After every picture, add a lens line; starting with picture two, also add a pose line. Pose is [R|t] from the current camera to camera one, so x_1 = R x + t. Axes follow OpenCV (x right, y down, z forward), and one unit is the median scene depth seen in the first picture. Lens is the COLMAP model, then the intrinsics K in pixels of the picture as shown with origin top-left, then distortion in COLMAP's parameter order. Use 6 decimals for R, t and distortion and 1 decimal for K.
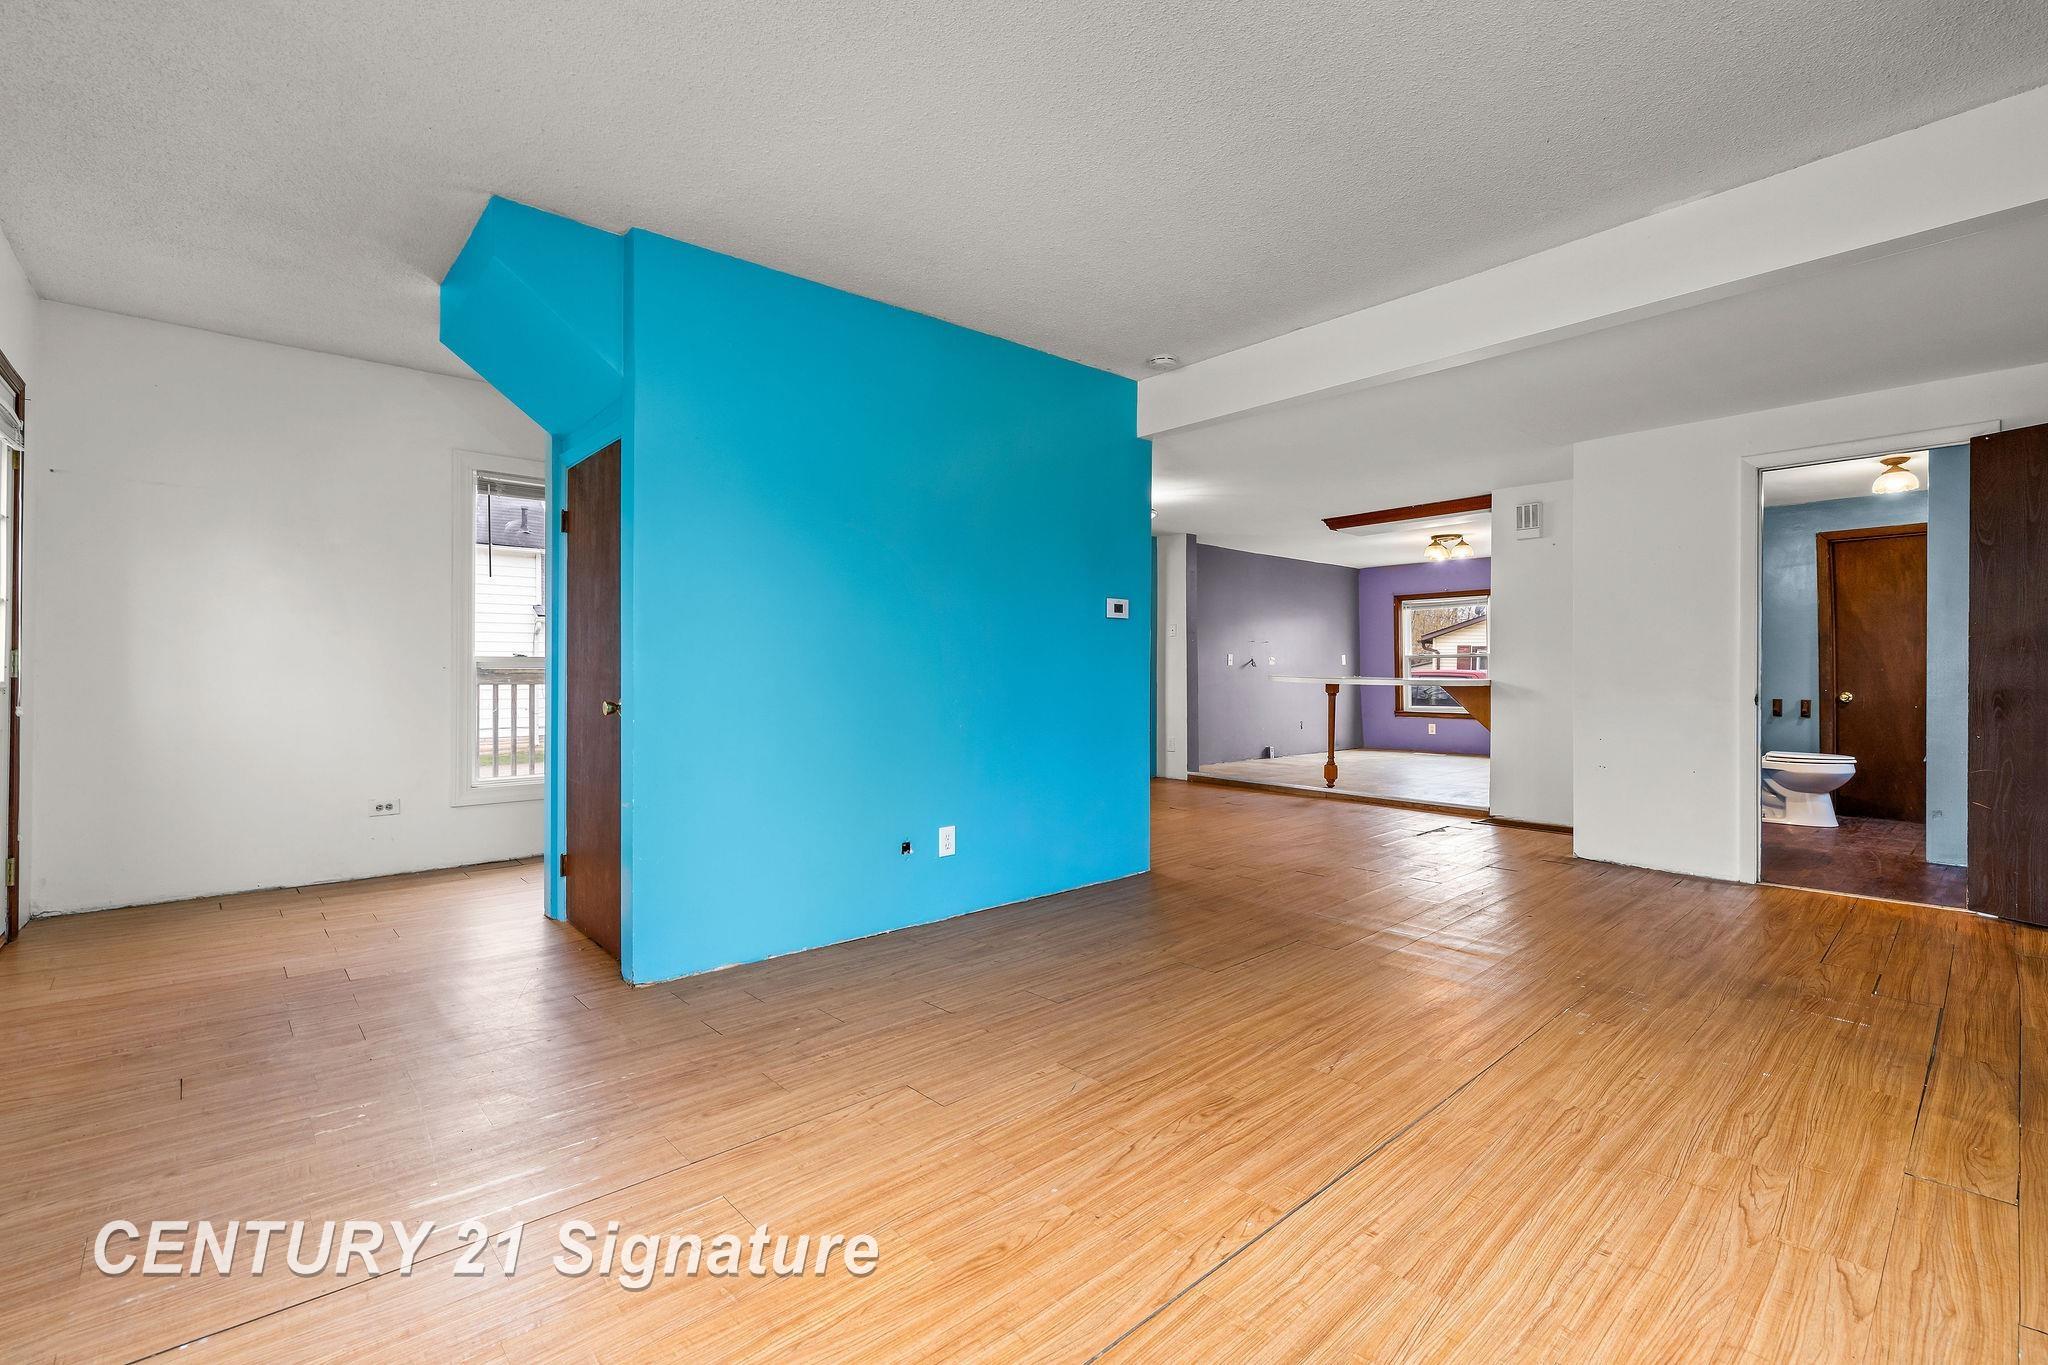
lens RADIAL K [[884.9, 0, 934.7], [0, 884.9, 673.8], [0, 0, 1]] dist [-0.000125, 0.001096]
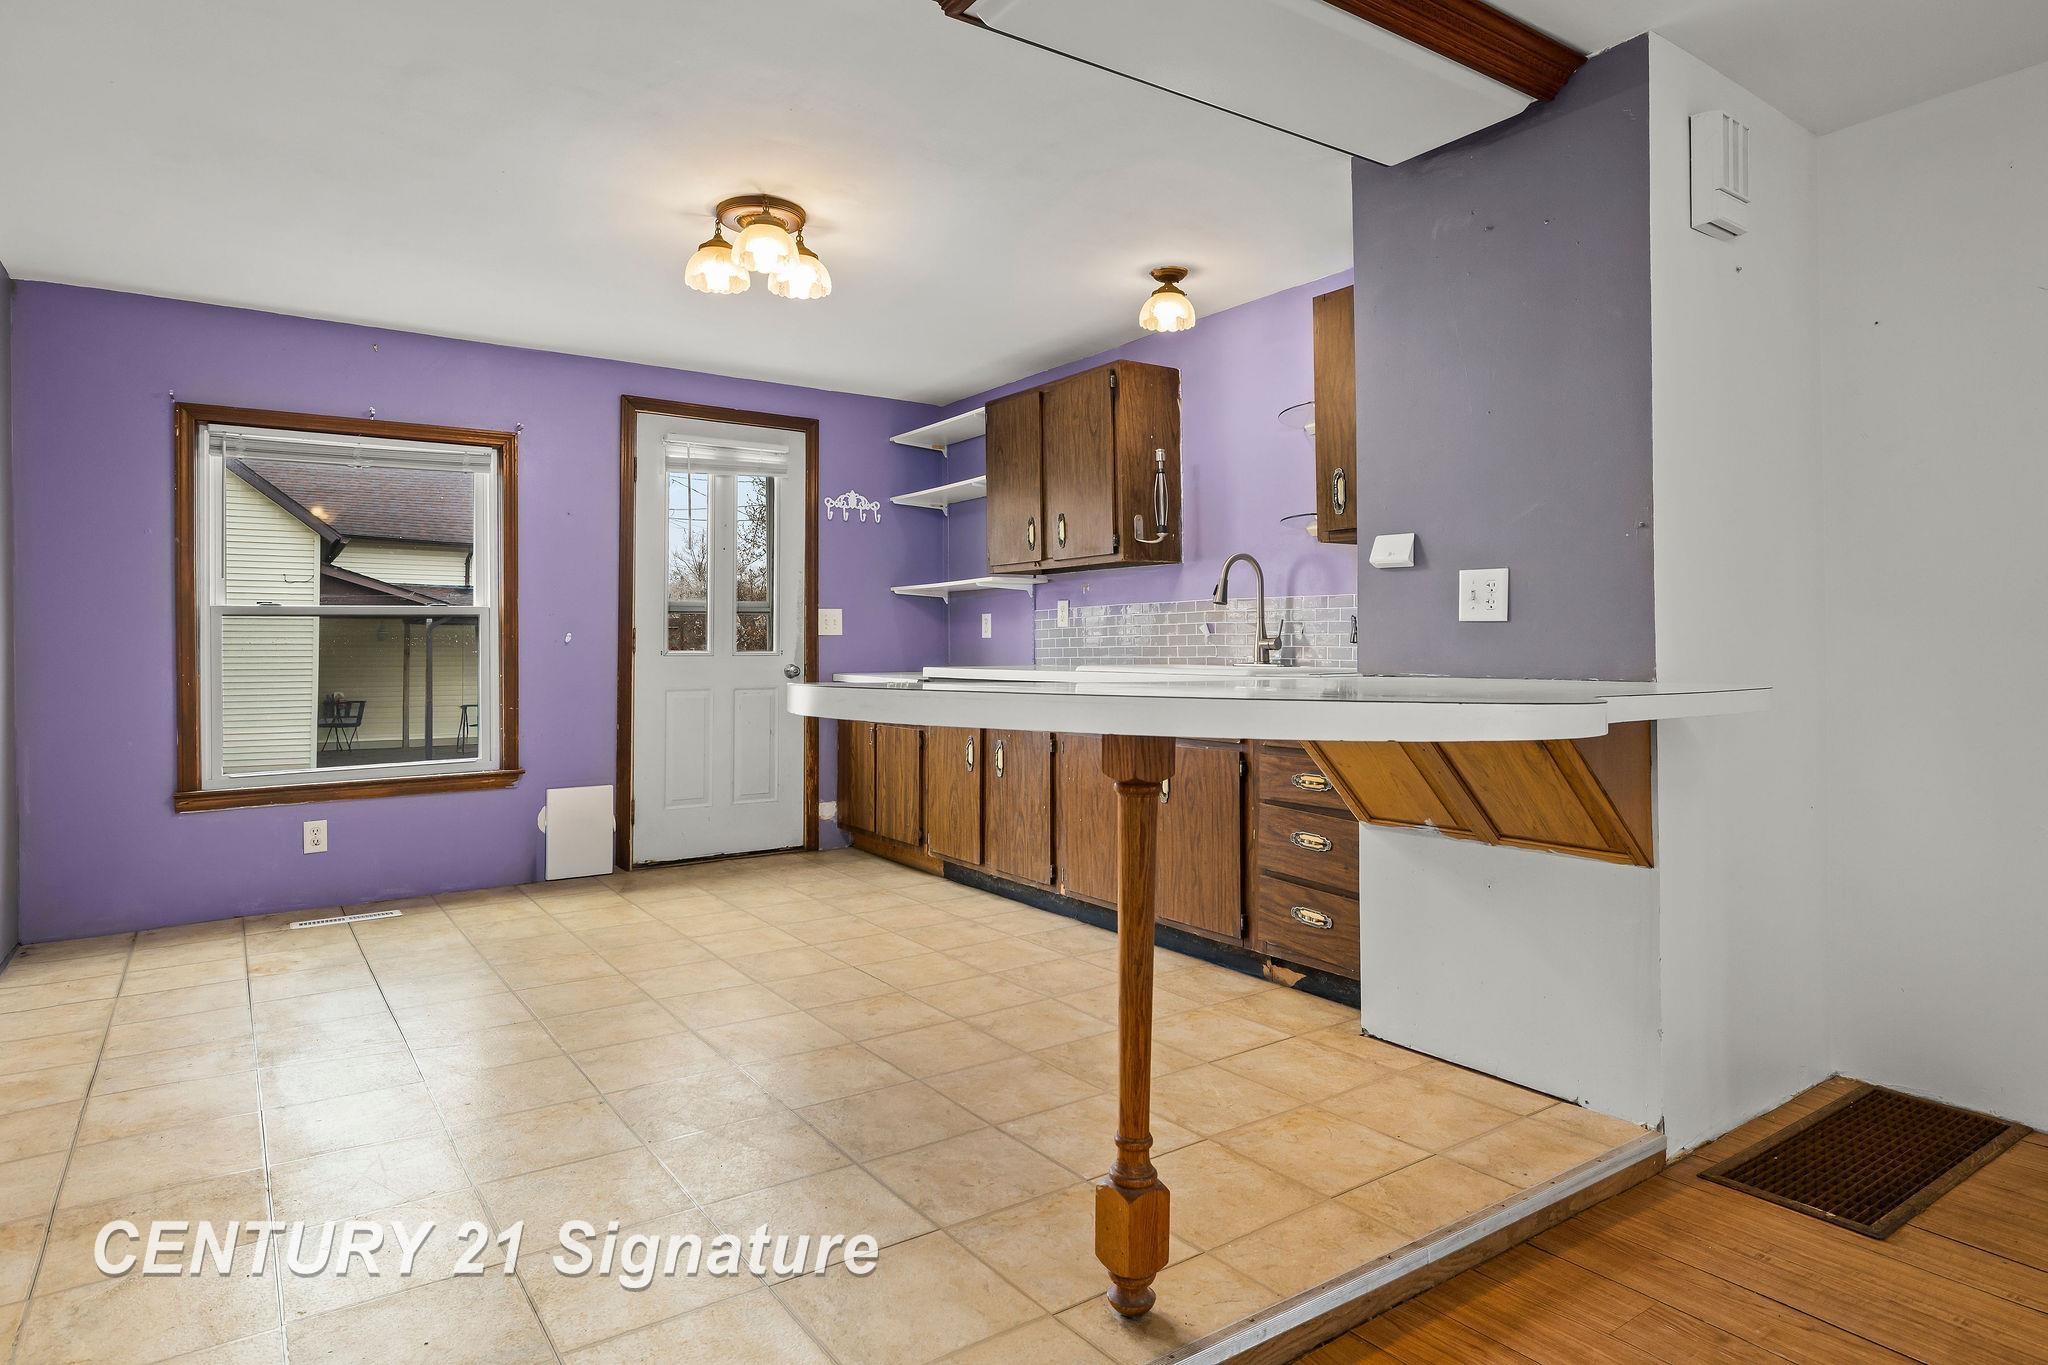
lens RADIAL K [[1145.7, 0, 1059.3], [0, 1145.7, 631.3], [0, 0, 1]] dist [-0.004591, 0.002300]
pose [[0.027534, 0.013879, 0.999525, 0.403286], [0.007816, 0.999870, -0.014099, -0.010456], [-0.999590, 0.008200, 0.027422, 1.881913]]
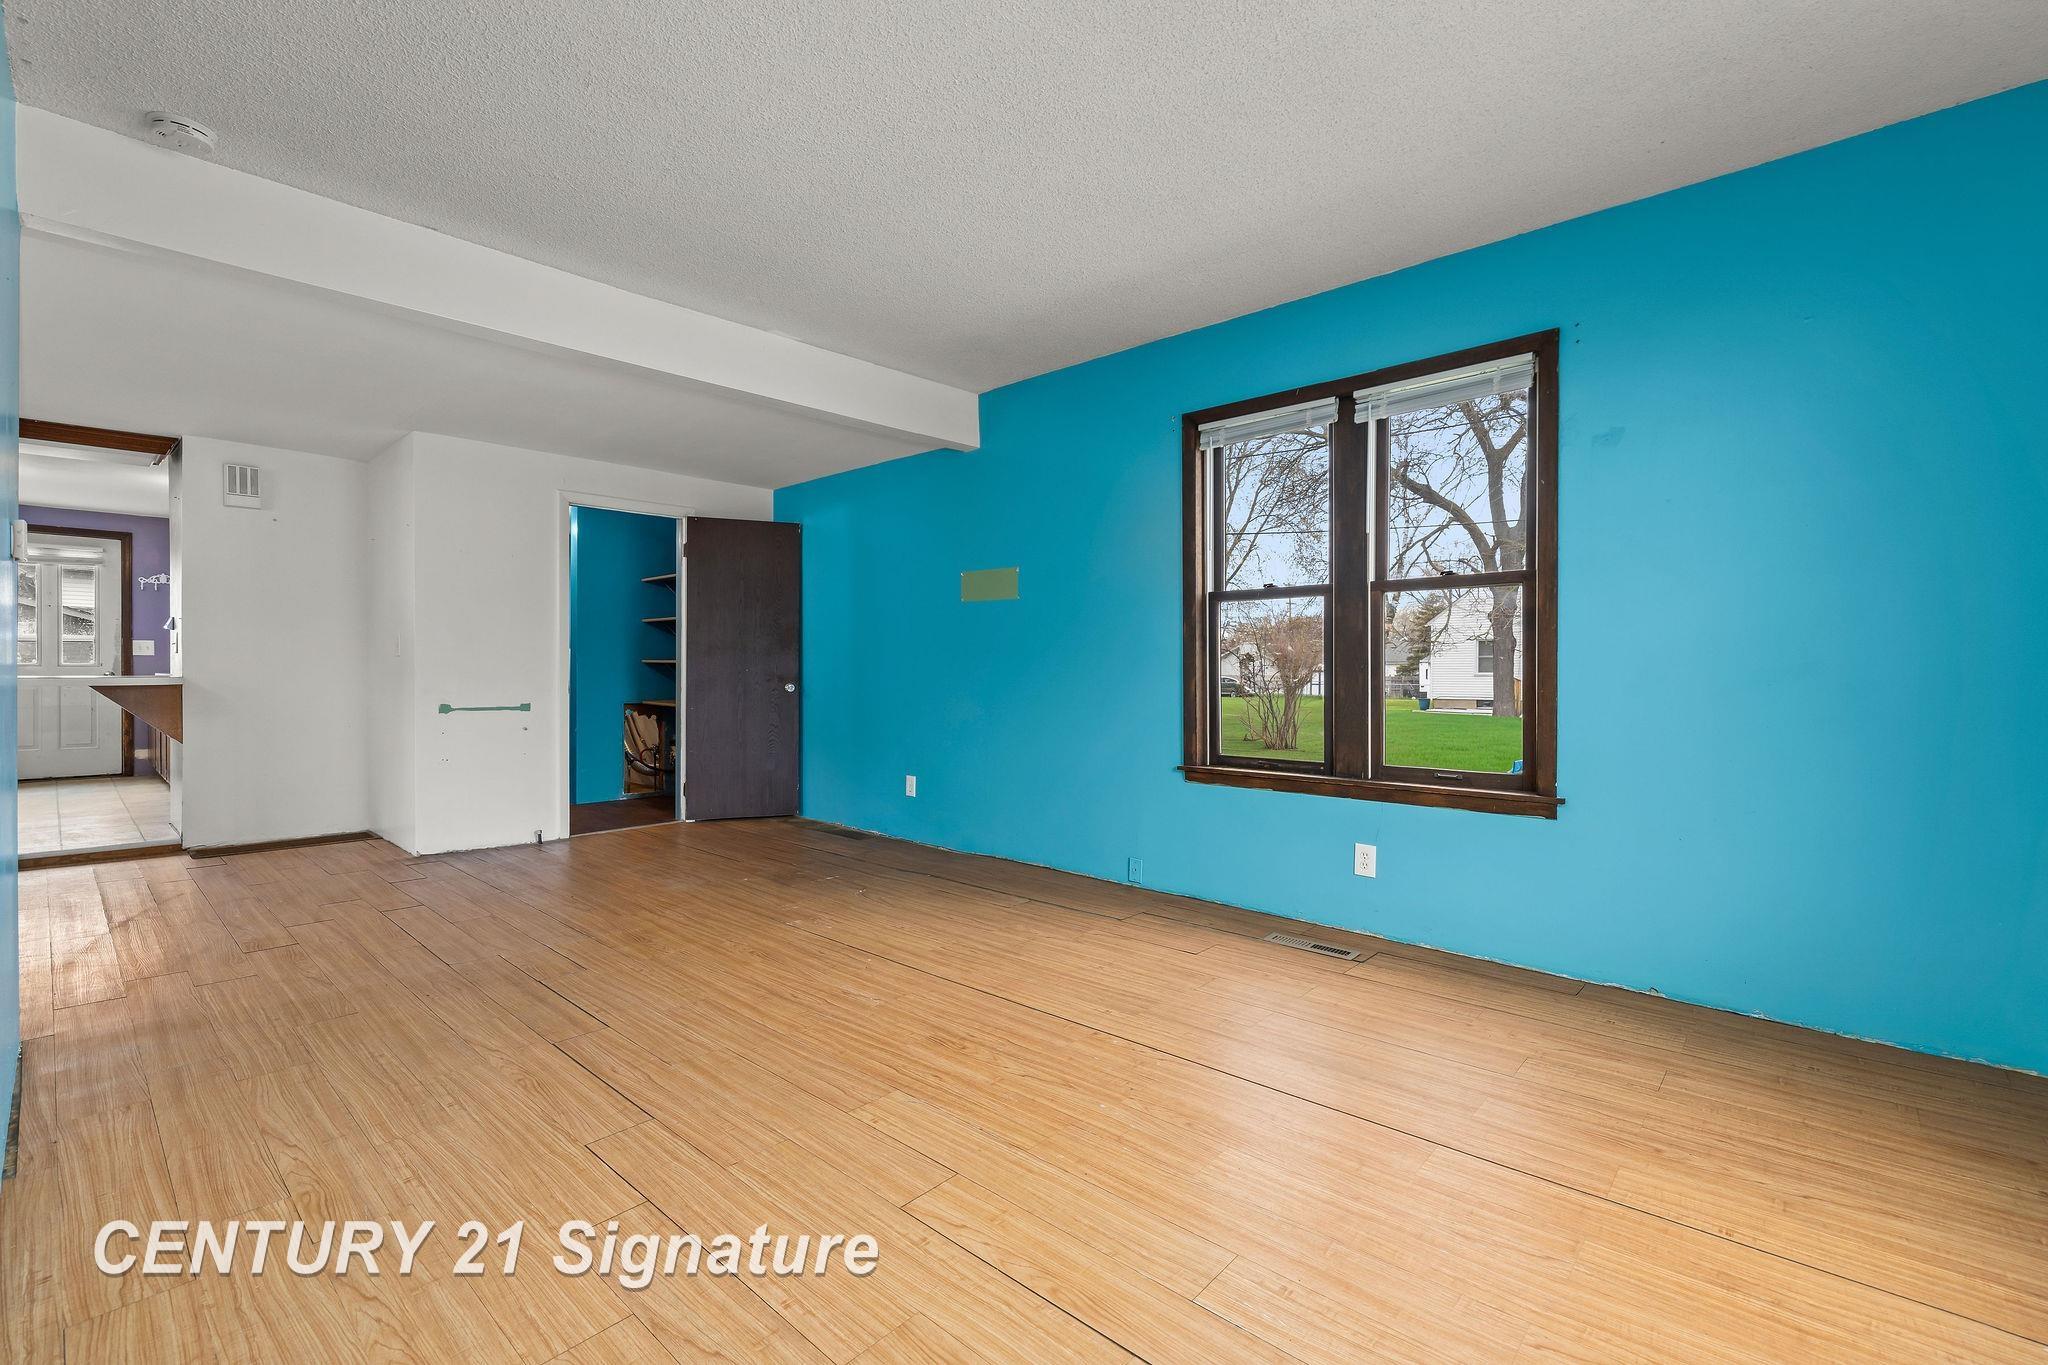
lens RADIAL K [[901.6, 0, 1078.2], [0, 901.6, 682.0], [0, 0, 1]] dist [-0.000871, 0.000043]
pose [[-0.185922, -0.014312, 0.982460, -0.484898], [-0.000981, 0.999896, 0.014381, 0.000000], [-0.982564, 0.001710, -0.185917, 0.588681]]
